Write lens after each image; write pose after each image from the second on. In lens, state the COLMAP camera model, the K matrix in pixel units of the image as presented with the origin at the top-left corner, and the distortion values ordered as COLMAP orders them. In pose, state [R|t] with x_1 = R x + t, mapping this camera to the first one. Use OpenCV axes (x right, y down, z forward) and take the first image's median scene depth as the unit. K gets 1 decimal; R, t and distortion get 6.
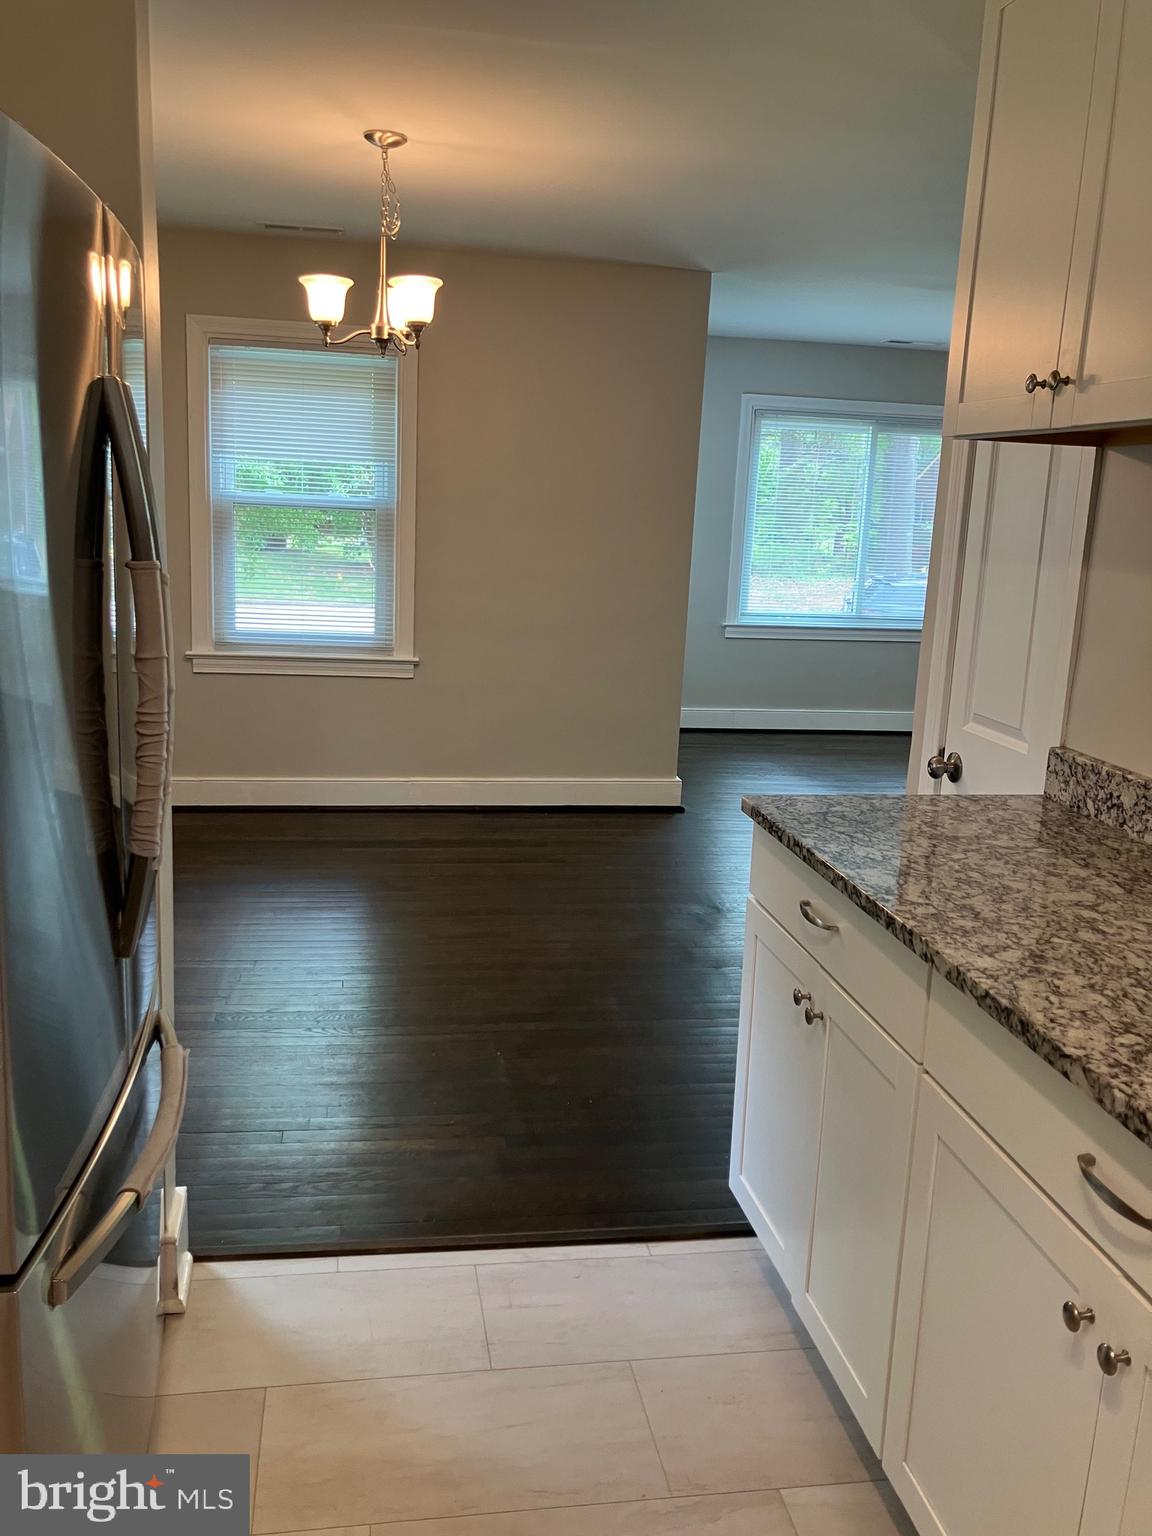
lens RADIAL K [[1263.4, 0, 579.4], [0, 1263.4, 782.4], [0, 0, 1]] dist [0.044187, -0.055130]
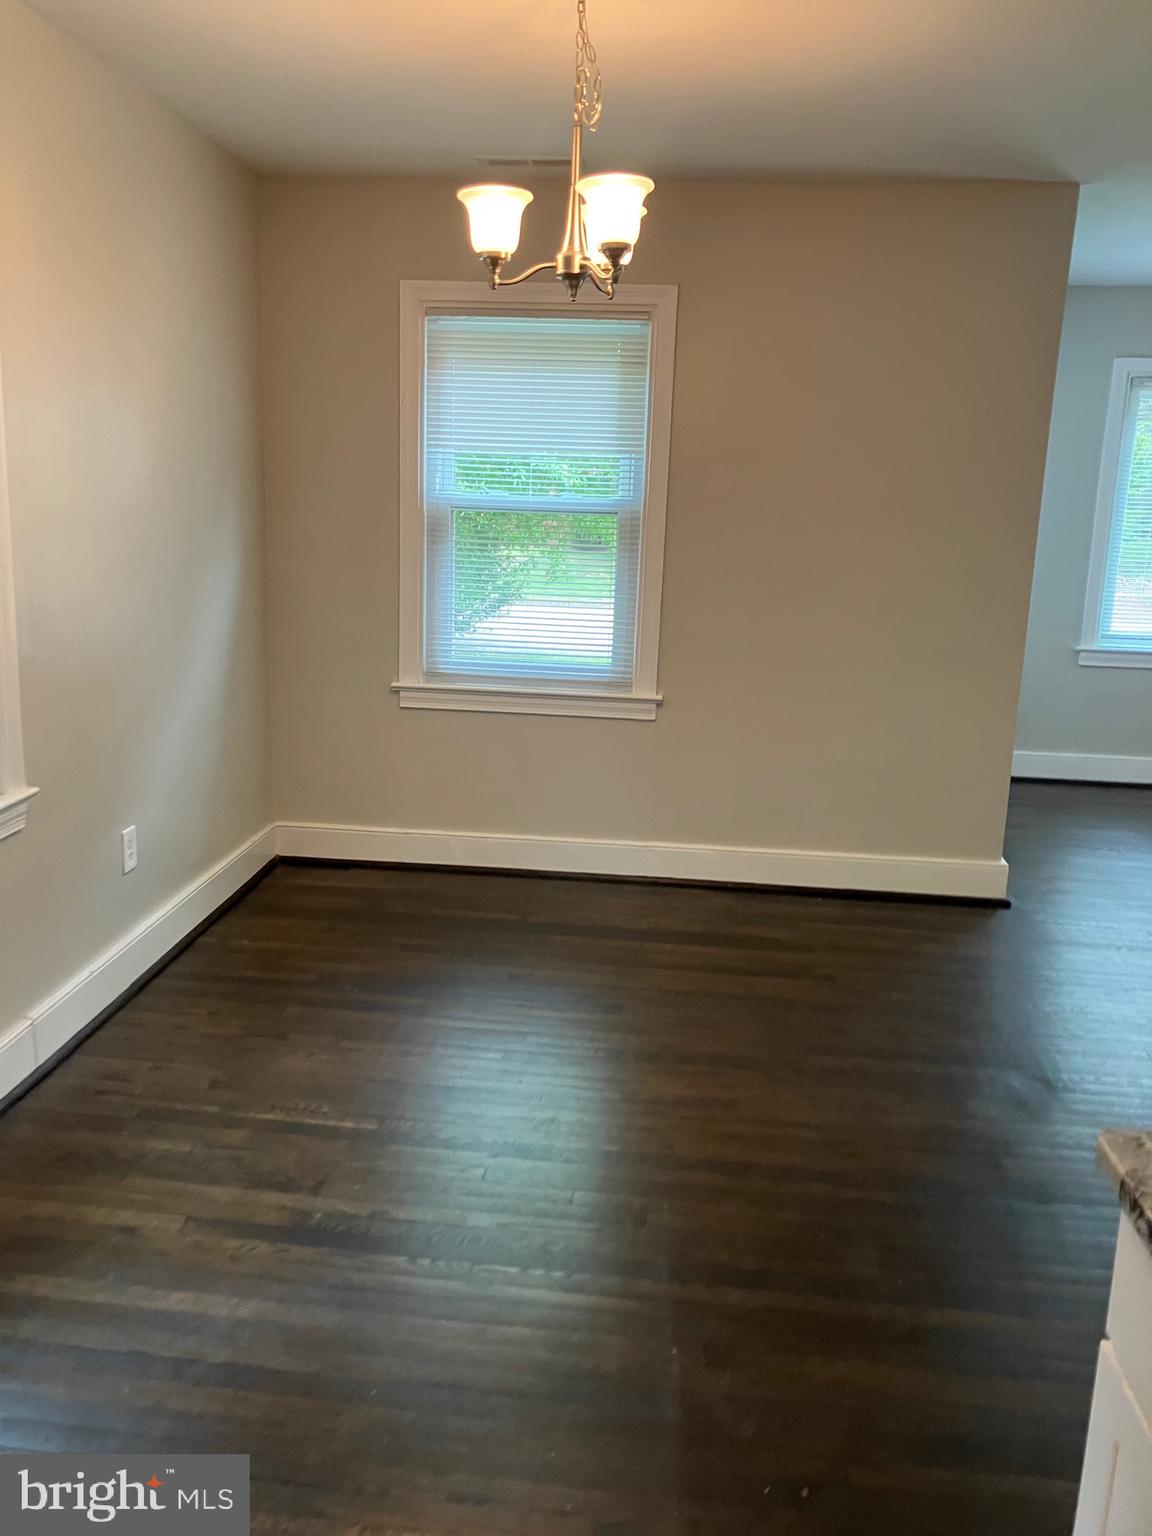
lens RADIAL K [[1263.4, 0, 564.0], [0, 1263.4, 765.0], [0, 0, 1]] dist [0.044187, -0.055130]
pose [[0.963853, 0.041527, -0.263180, 0.025590], [-0.044160, 0.999016, -0.004093, -0.051426], [0.262751, 0.015567, 0.964738, 0.224070]]
